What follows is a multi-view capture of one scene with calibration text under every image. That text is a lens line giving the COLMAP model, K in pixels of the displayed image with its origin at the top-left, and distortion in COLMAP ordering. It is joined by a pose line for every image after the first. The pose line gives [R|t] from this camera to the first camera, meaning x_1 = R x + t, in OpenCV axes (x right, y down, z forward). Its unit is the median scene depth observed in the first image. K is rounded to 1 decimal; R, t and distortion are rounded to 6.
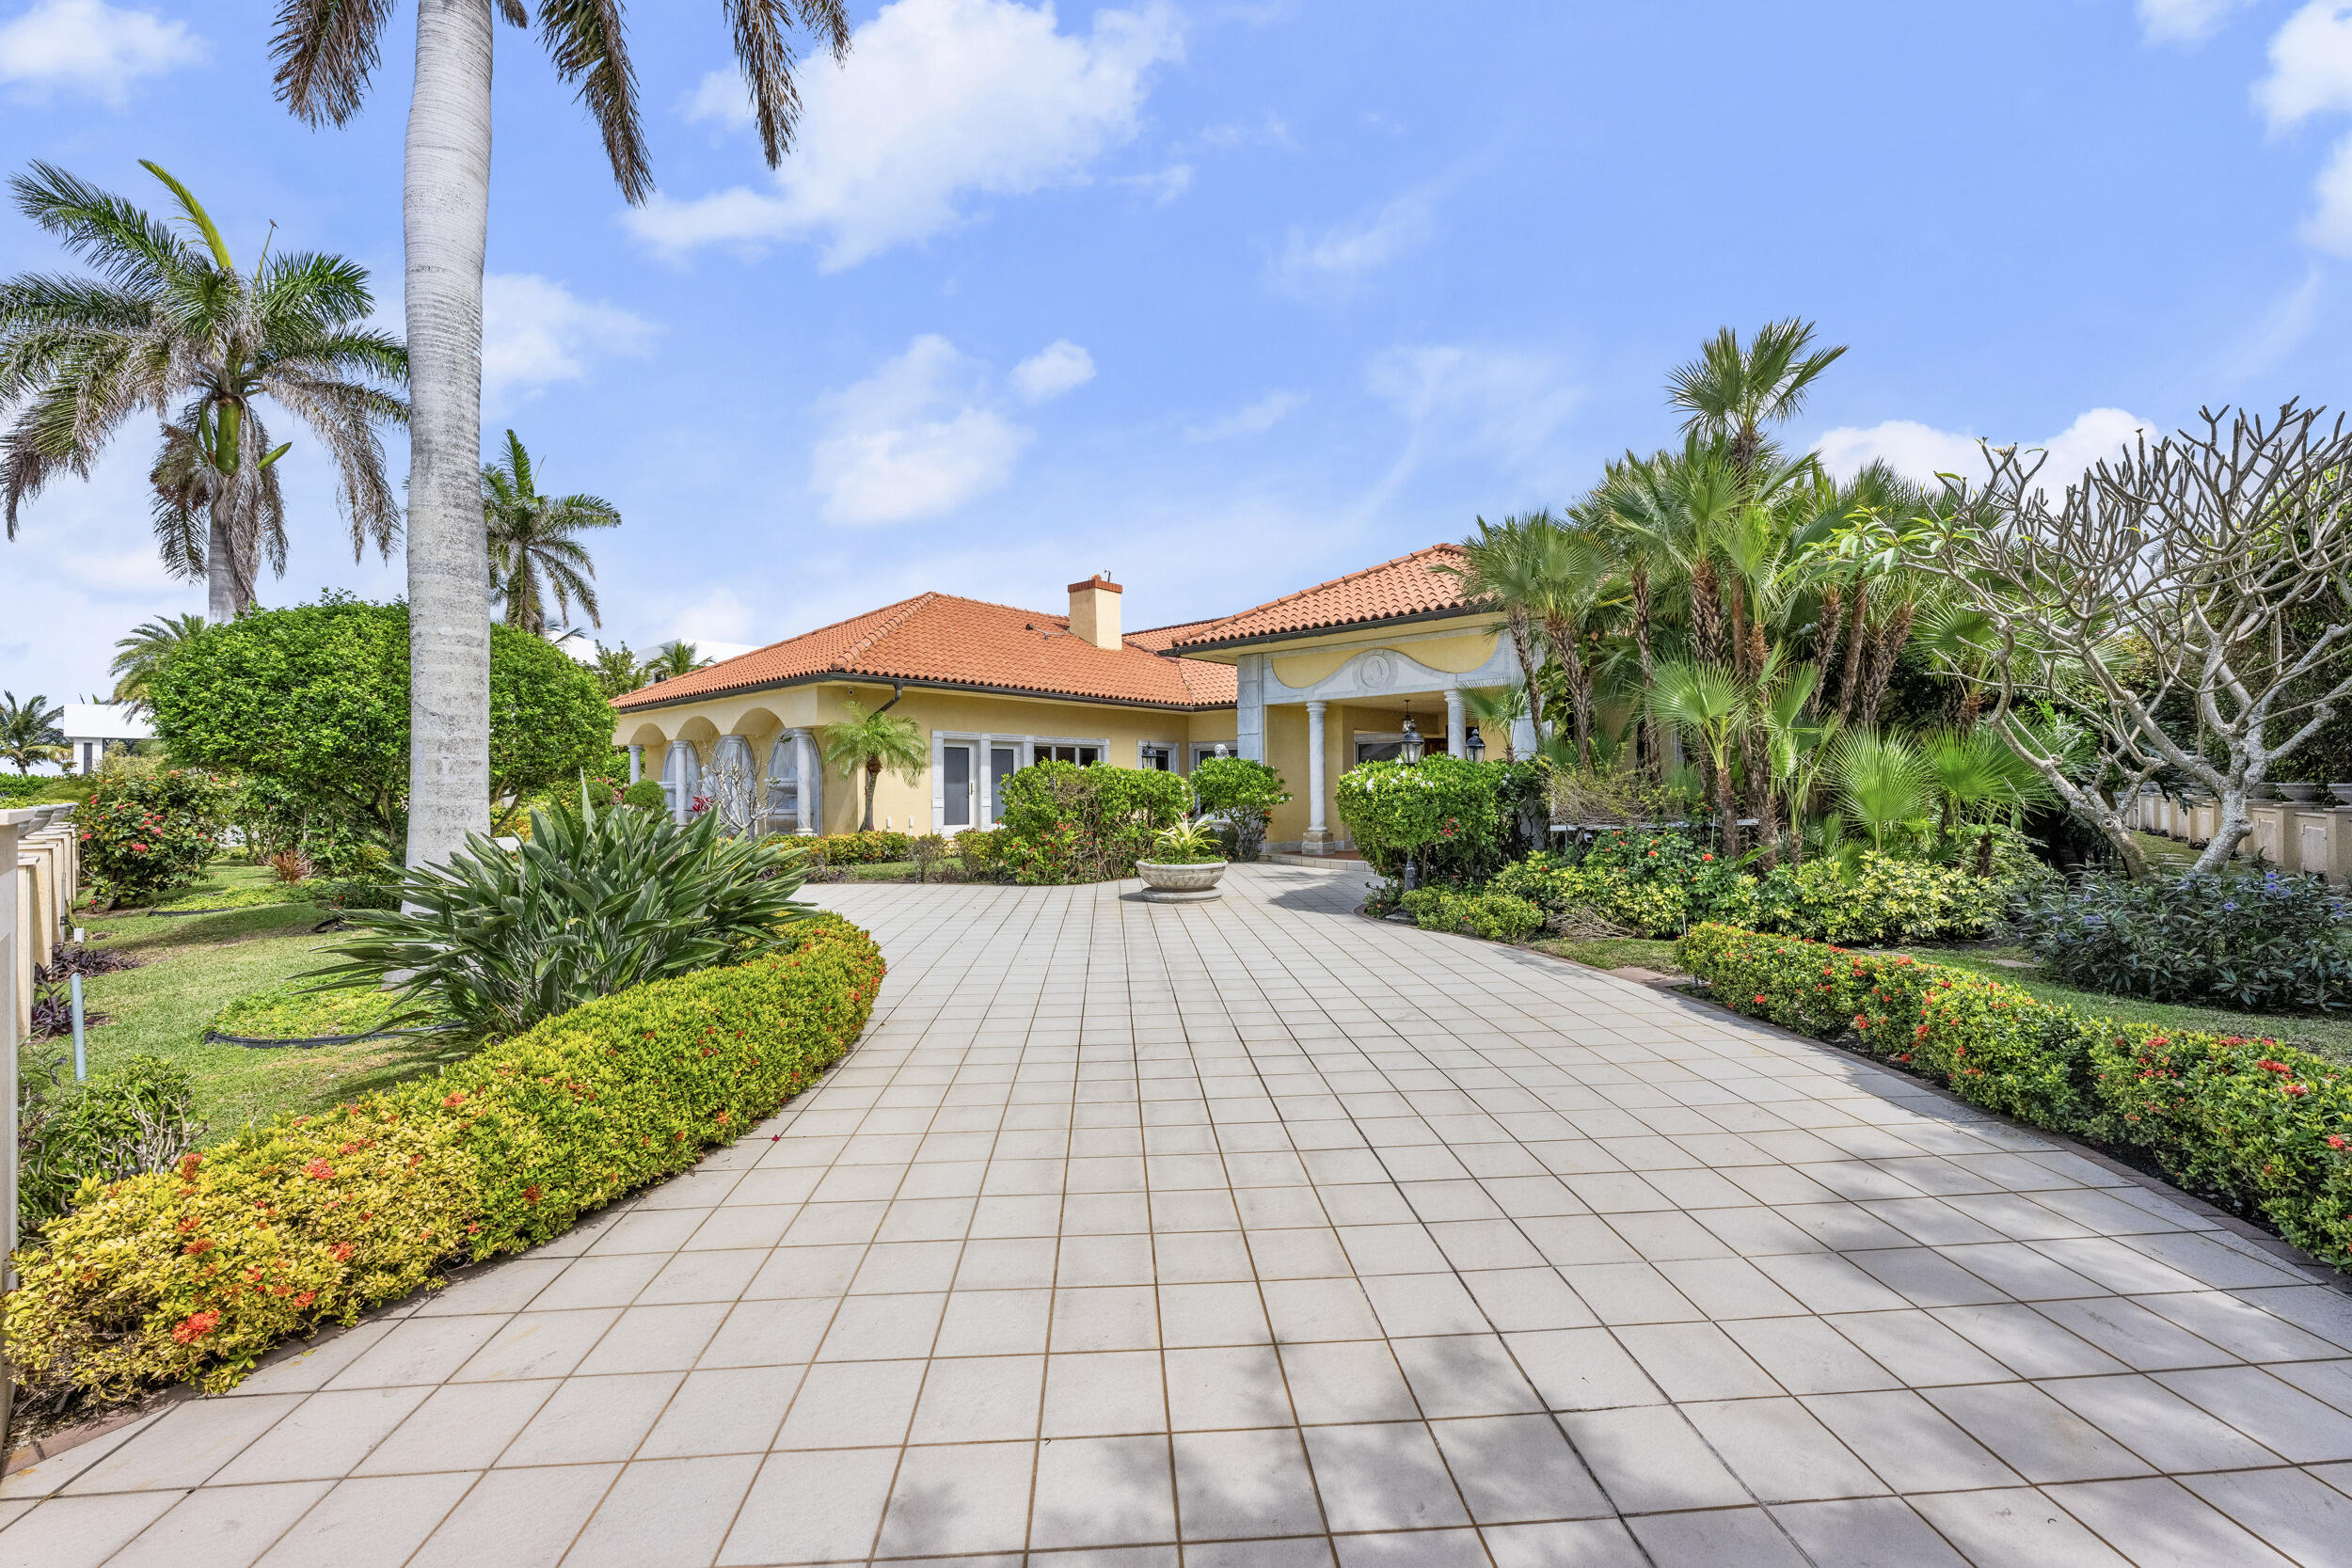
lens RADIAL K [[944.5, 0, 1182.3], [0, 944.5, 793.6], [0, 0, 1]] dist [-0.003005, 0.000128]
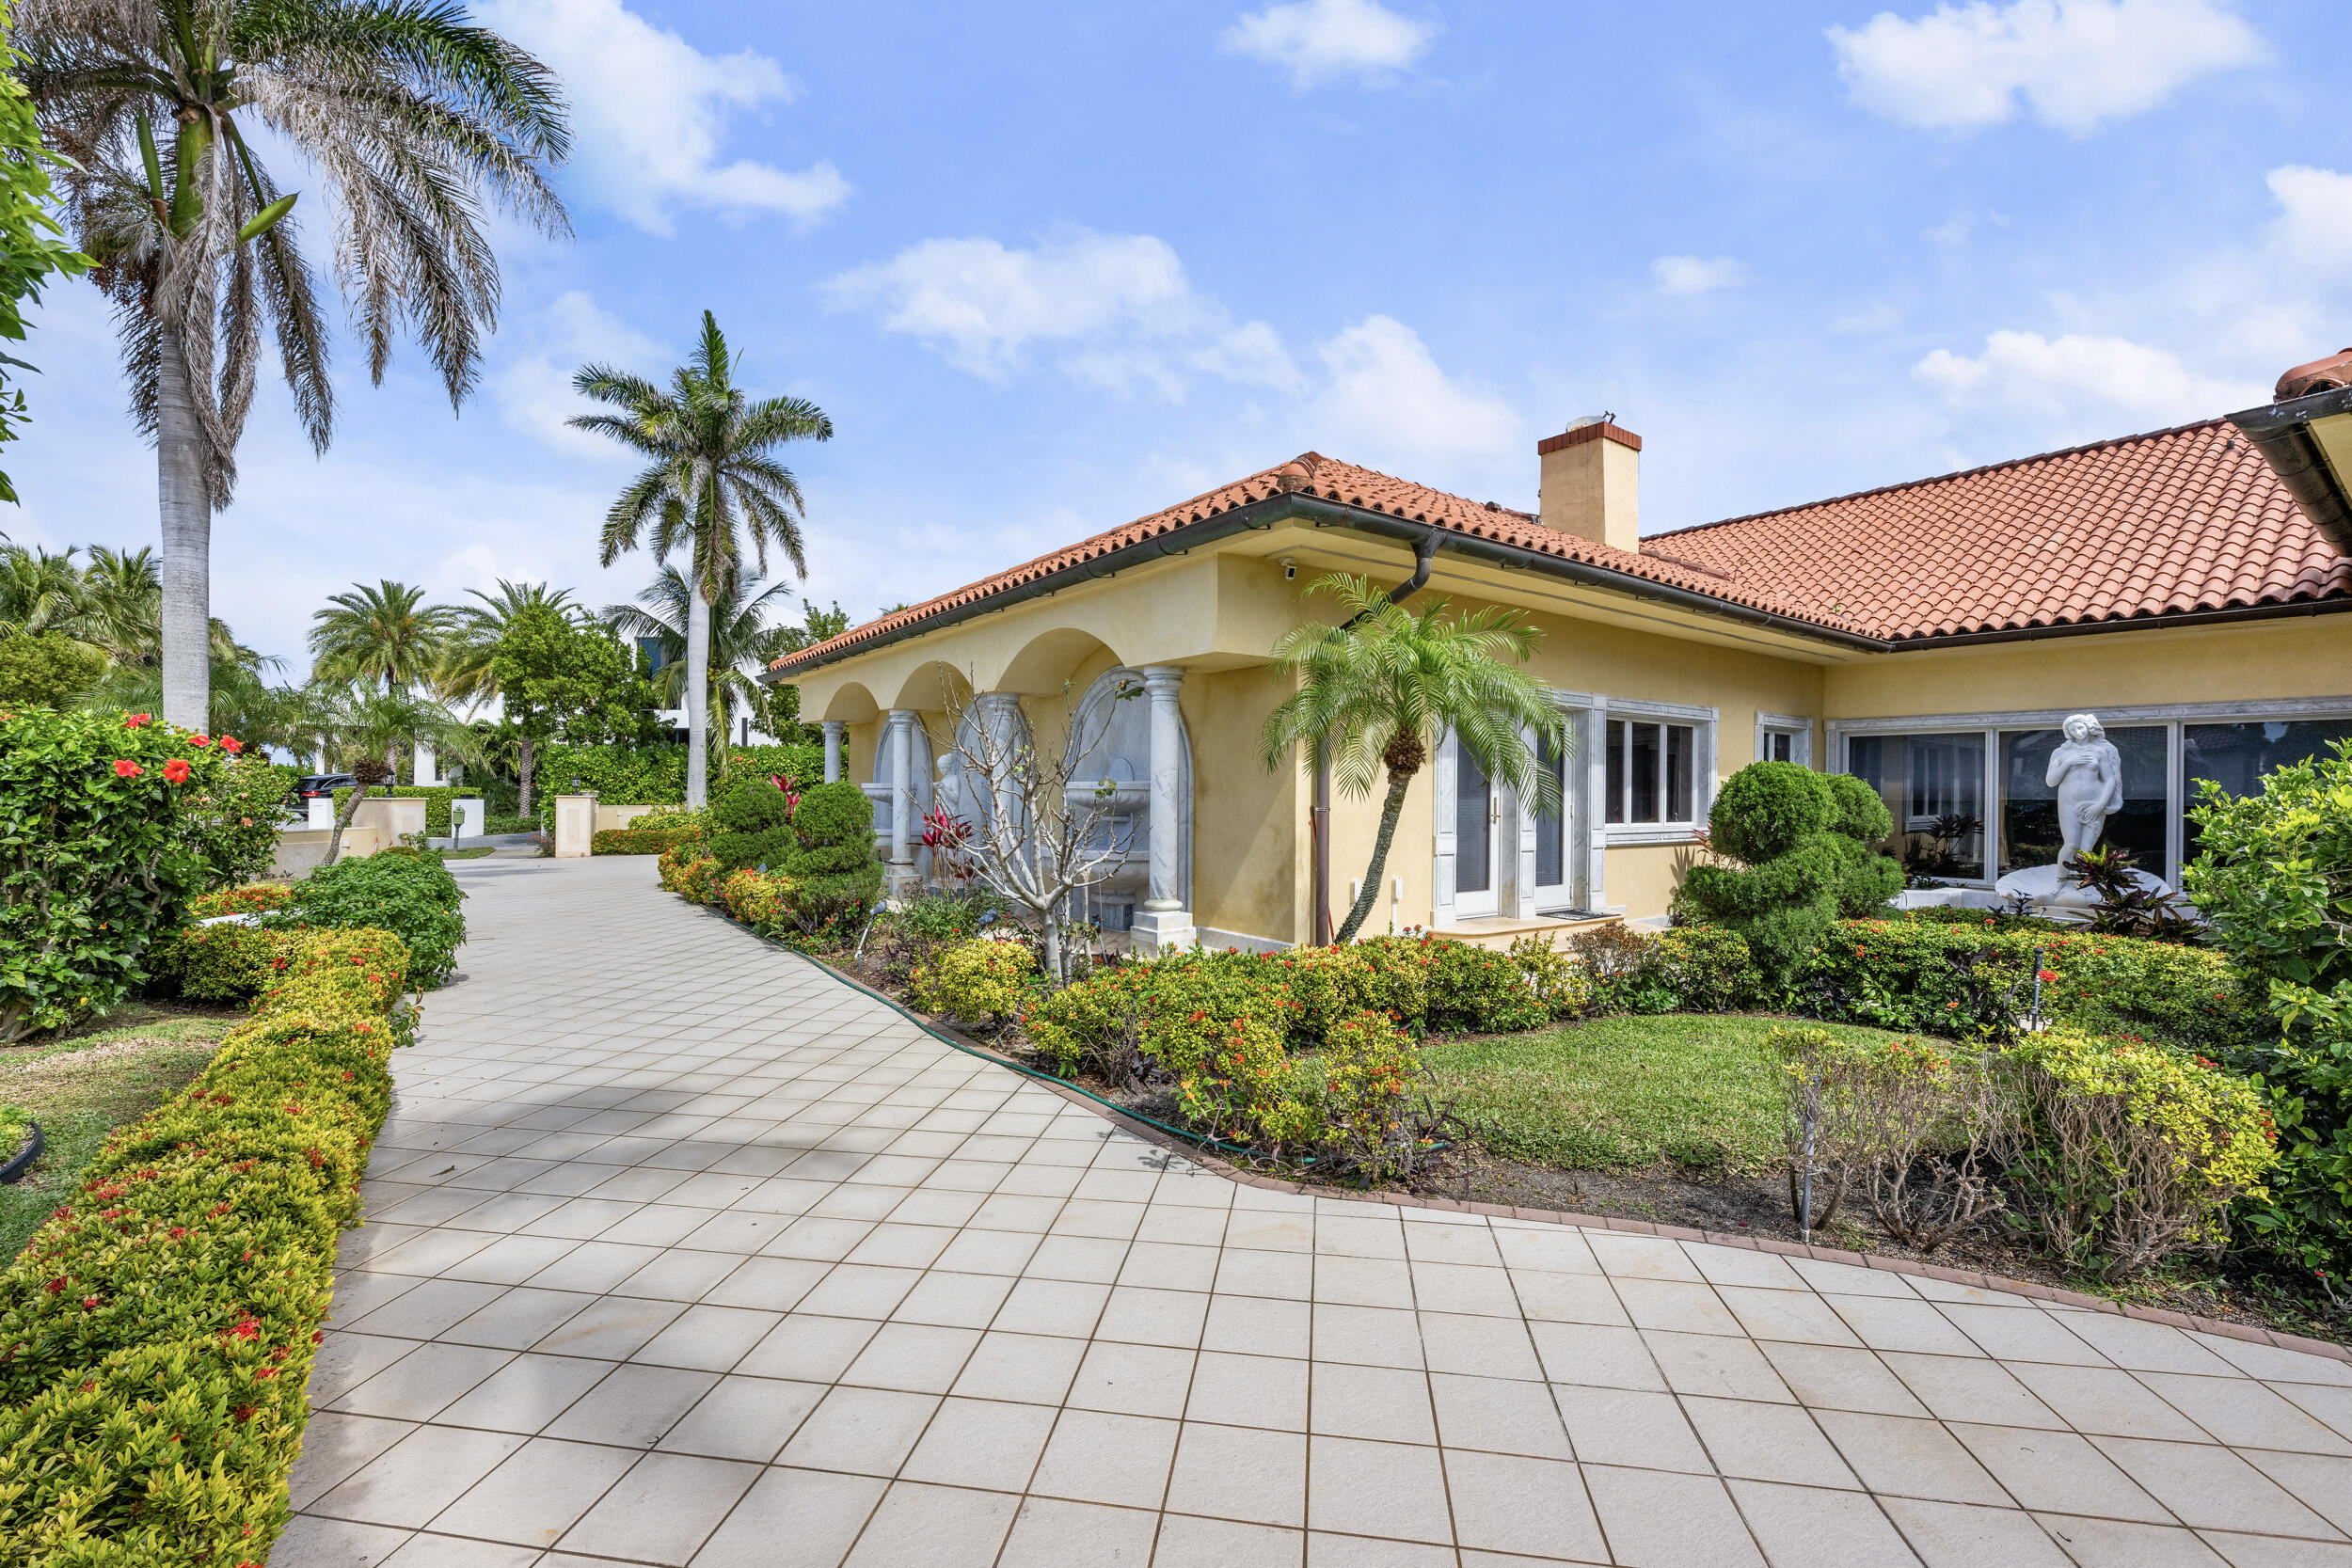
lens RADIAL K [[944.5, 0, 1168.0], [0, 944.5, 771.6], [0, 0, 1]] dist [-0.003005, 0.000128]
pose [[0.976544, 0.012248, -0.214968, -0.185894], [-0.017883, 0.999545, -0.024285, -0.006950], [0.214573, 0.027559, 0.976319, 0.361779]]
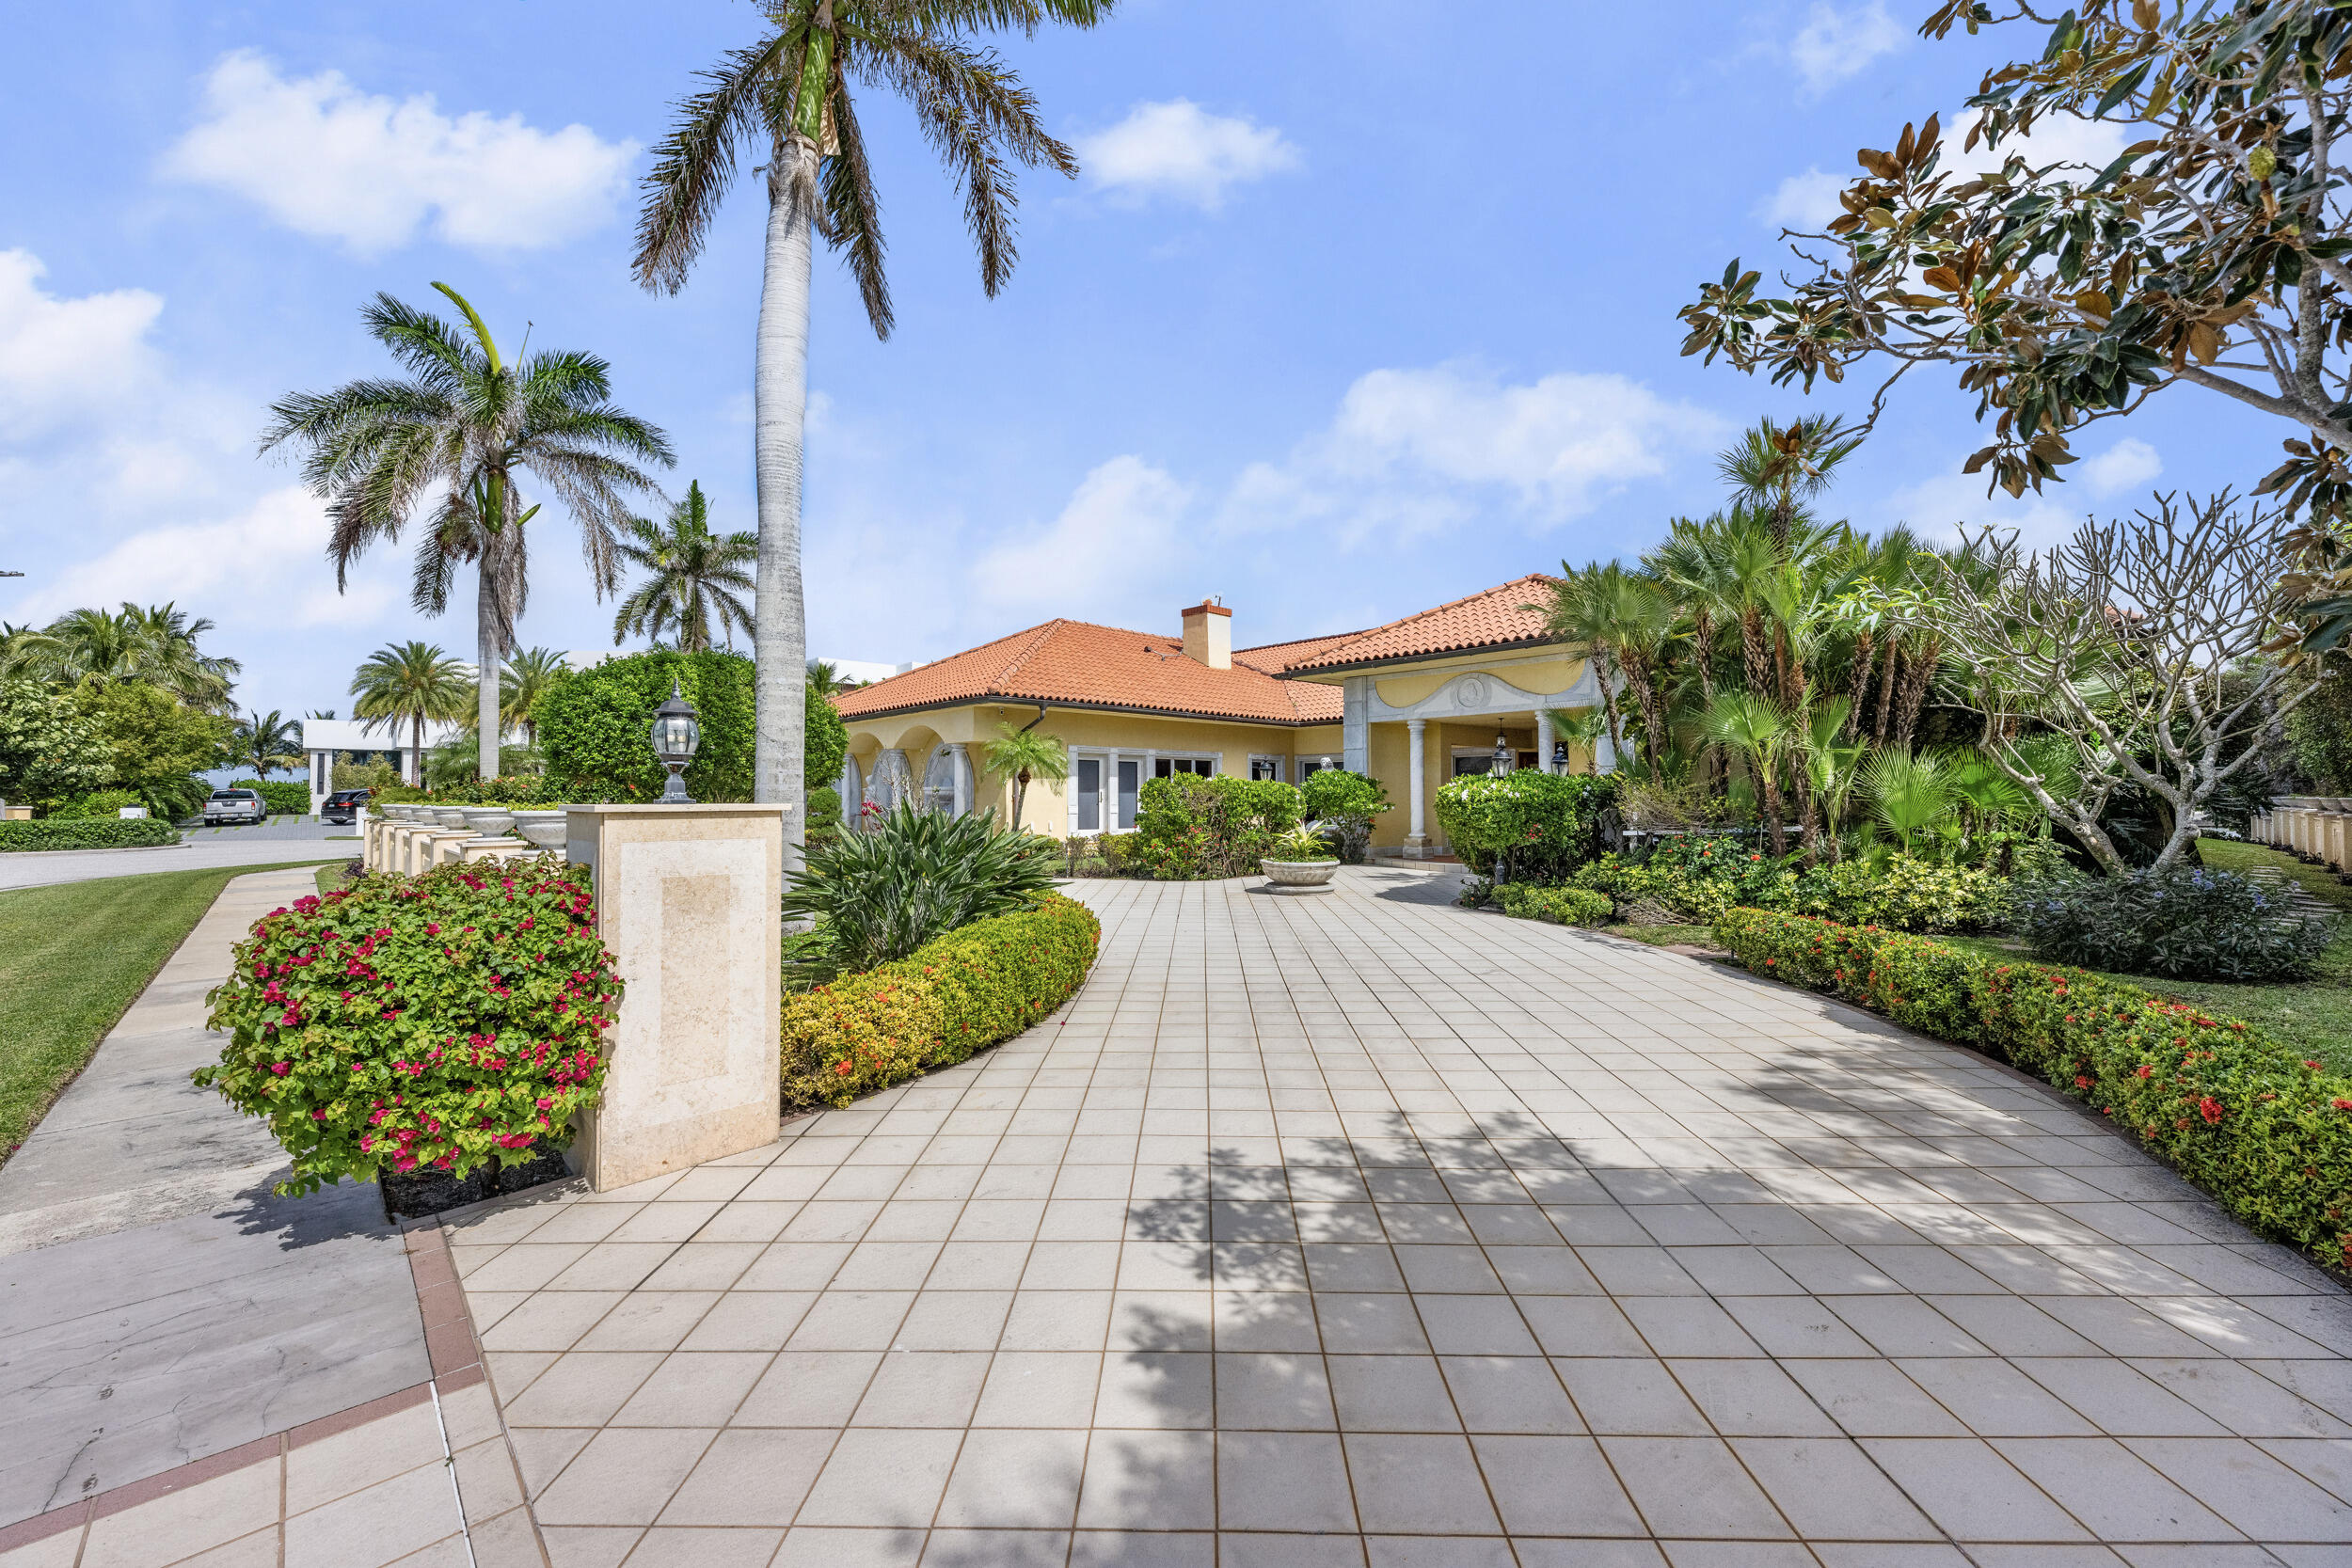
lens RADIAL K [[944.5, 0, 1188.9], [0, 944.5, 775.3], [0, 0, 1]] dist [-0.003005, 0.000128]
pose [[0.995648, 0.002858, -0.093155, -0.009571], [-0.005631, 0.999548, -0.029518, 0.000543], [0.093028, 0.029914, 0.995214, -0.059667]]
